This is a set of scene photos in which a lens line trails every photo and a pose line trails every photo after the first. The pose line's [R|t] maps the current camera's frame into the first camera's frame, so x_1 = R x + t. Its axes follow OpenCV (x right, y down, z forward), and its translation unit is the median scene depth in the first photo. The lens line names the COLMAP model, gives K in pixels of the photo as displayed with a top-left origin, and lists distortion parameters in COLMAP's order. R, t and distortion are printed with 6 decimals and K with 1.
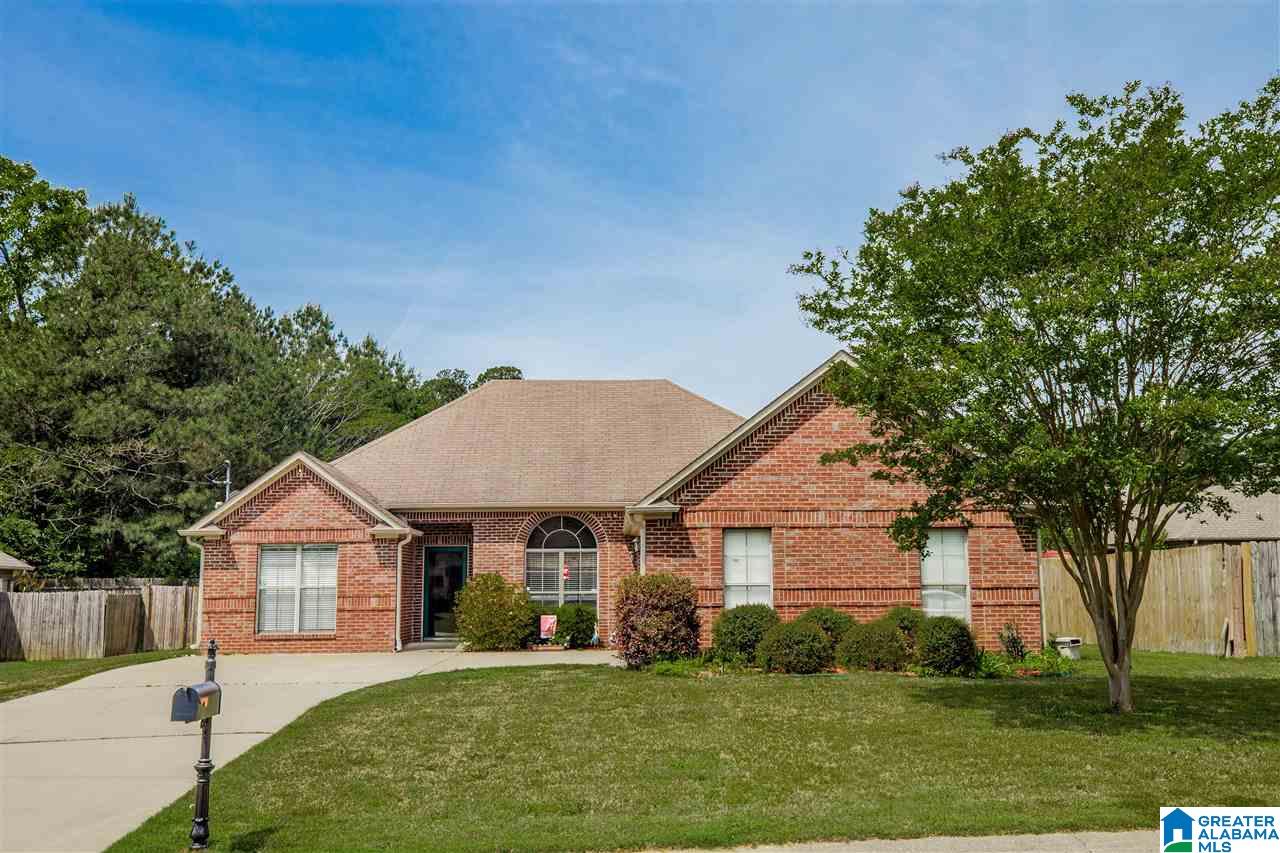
lens RADIAL K [[1169.4, 0, 640.0], [0, 1169.4, 426.5], [0, 0, 1]] dist [0.031996, -0.004996]
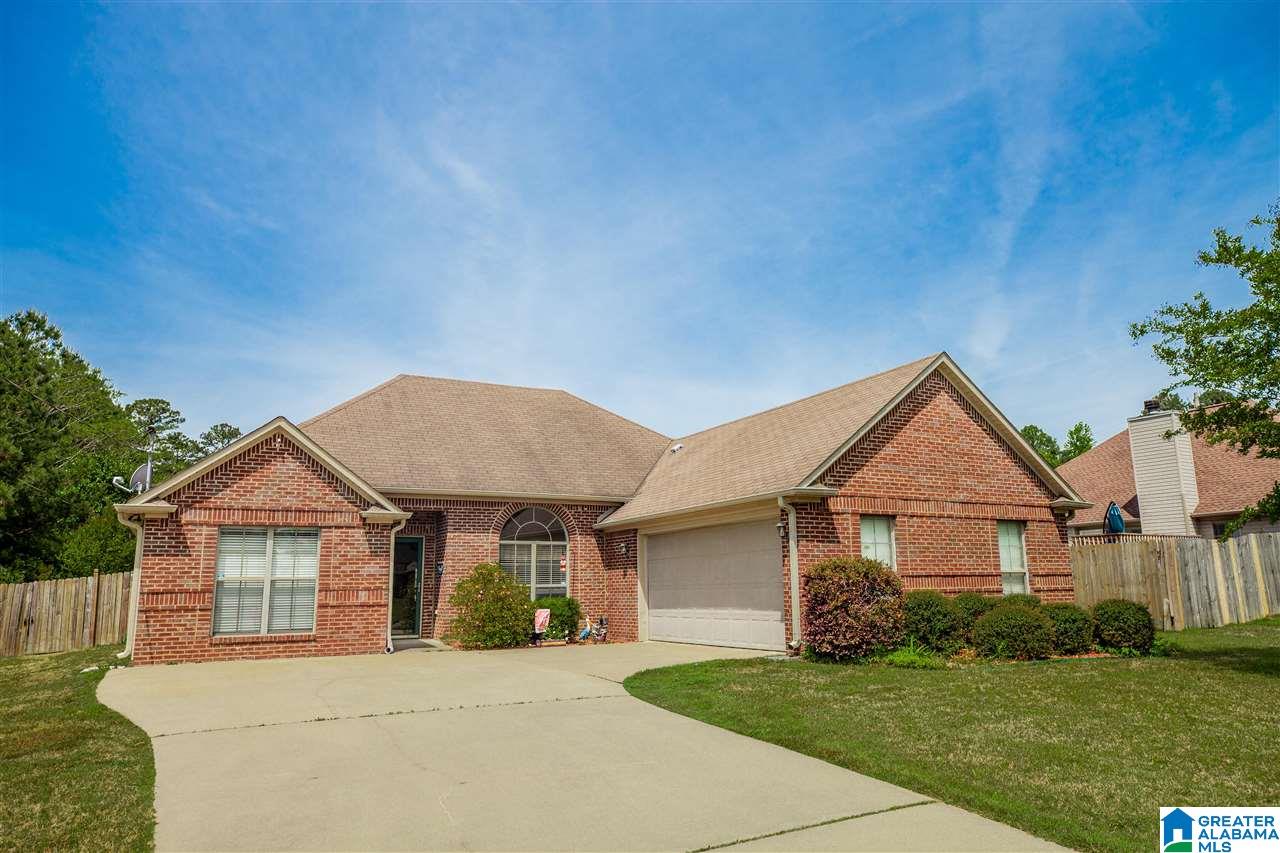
lens RADIAL K [[834.0, 0, 640.0], [0, 834.0, 426.5], [0, 0, 1]] dist [-0.002628, -0.000084]
pose [[0.897612, 0.078779, 0.433689, -0.319666], [-0.053415, 0.996089, -0.070383, 0.056644], [-0.437537, 0.040011, 0.898310, 0.346818]]
